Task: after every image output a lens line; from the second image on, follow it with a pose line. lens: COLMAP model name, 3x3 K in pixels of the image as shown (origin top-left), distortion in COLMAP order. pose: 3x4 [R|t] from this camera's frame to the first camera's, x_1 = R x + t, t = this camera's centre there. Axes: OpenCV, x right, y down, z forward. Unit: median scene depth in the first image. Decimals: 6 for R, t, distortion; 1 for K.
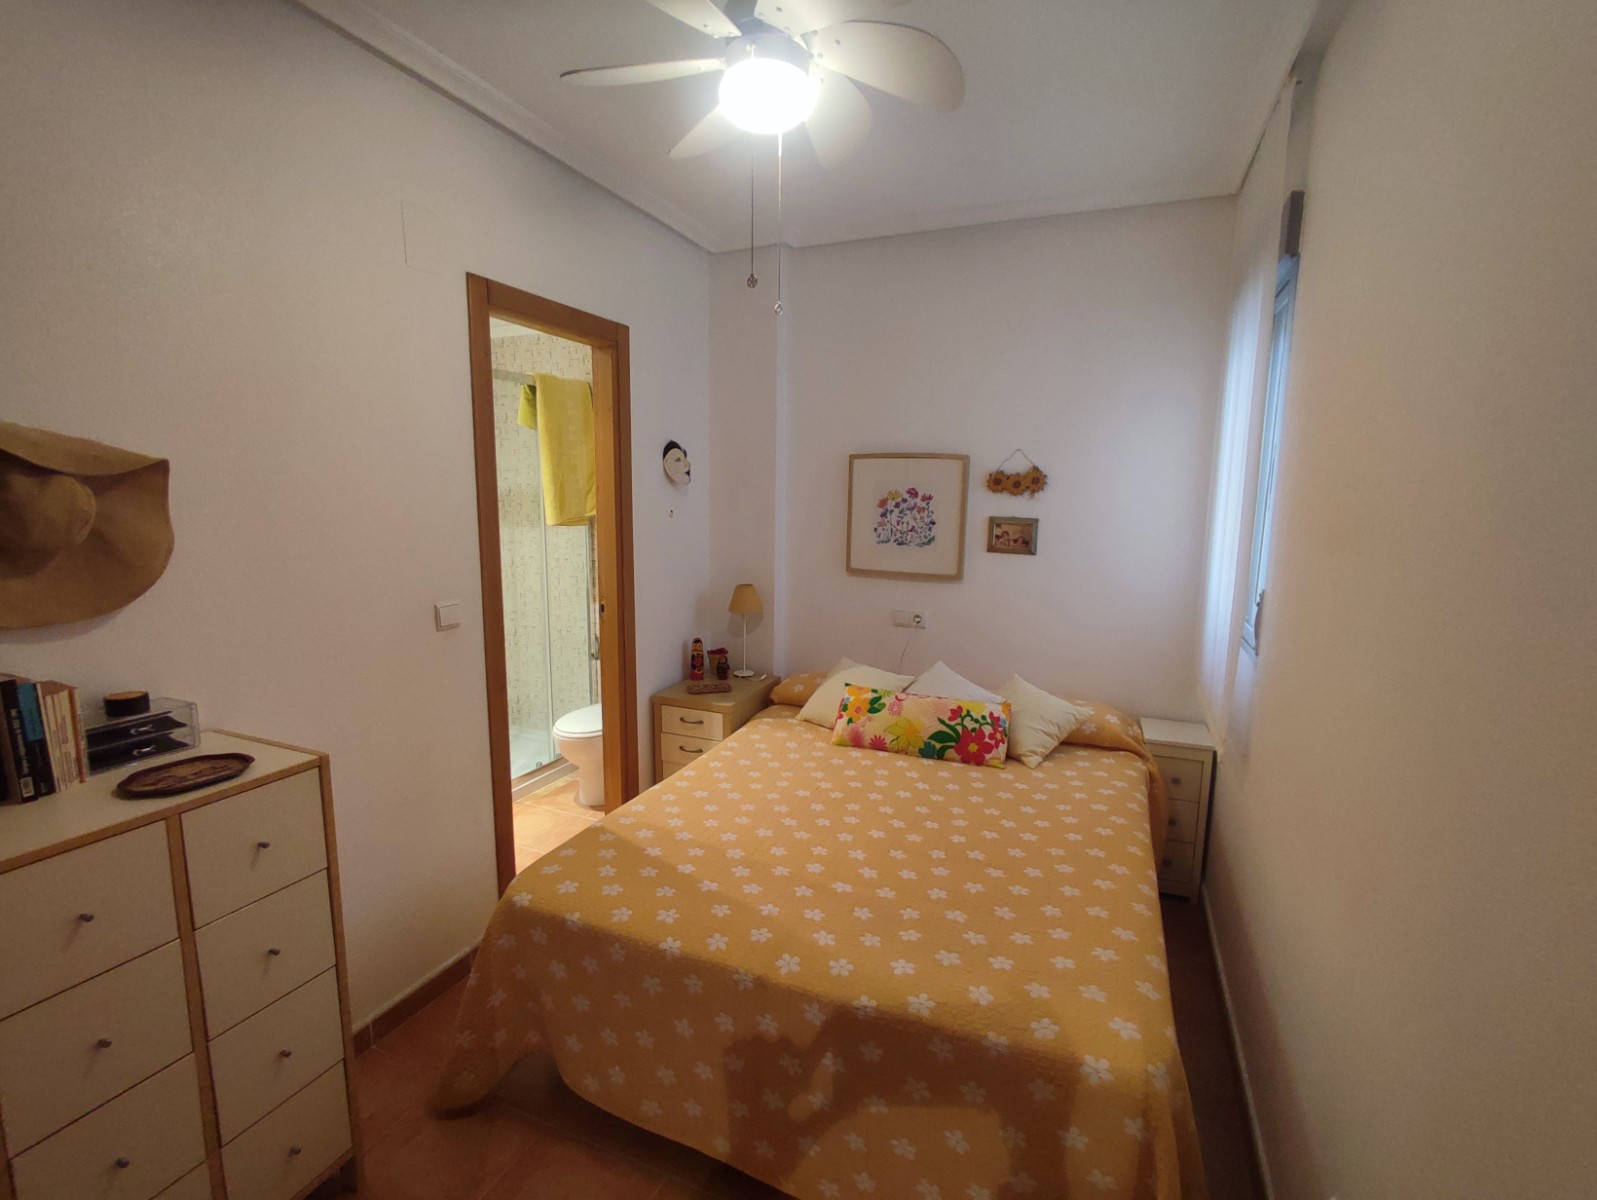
lens RADIAL K [[729.2, 0, 797.3], [0, 729.2, 609.2], [0, 0, 1]] dist [-0.005981, -0.001637]
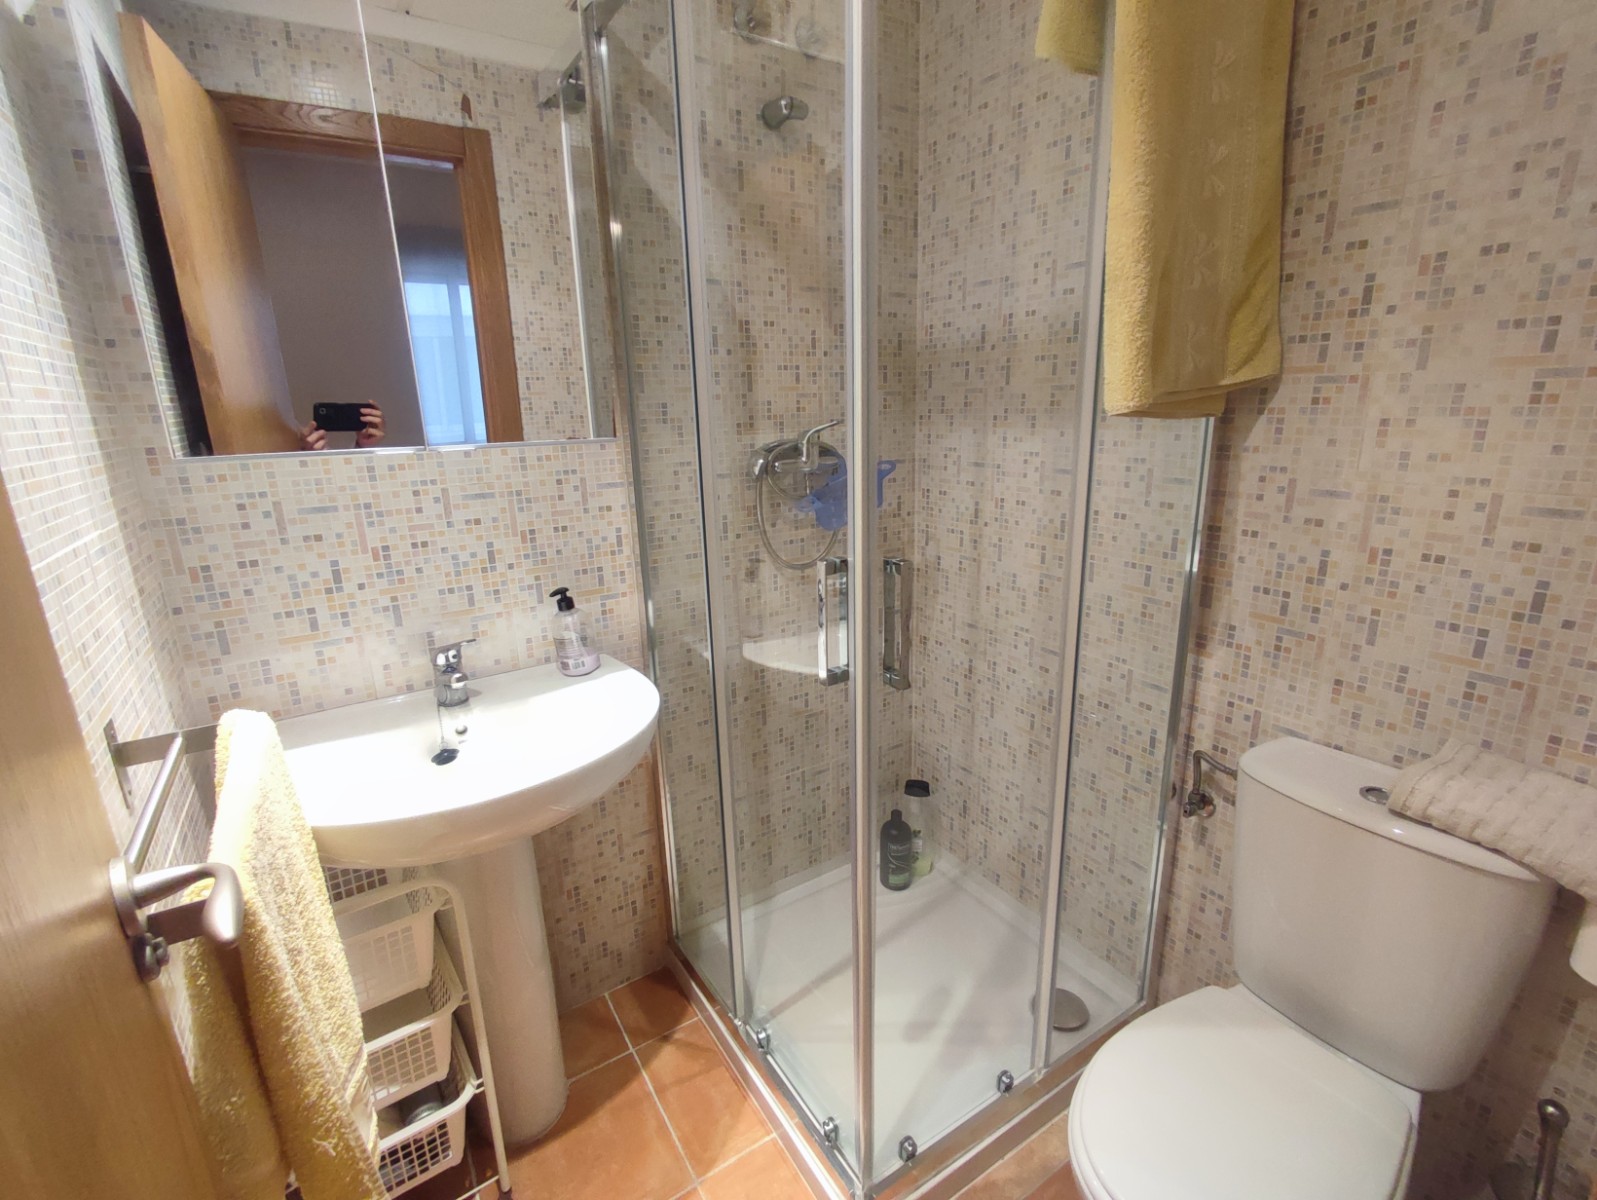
lens RADIAL K [[729.2, 0, 800.6], [0, 729.2, 600.0], [0, 0, 1]] dist [-0.005981, -0.001637]
pose [[0.826211, 0.109392, -0.552638, -0.272781], [-0.051669, 0.991546, 0.119025, -0.068980], [0.560986, -0.069786, 0.824878, 0.681741]]
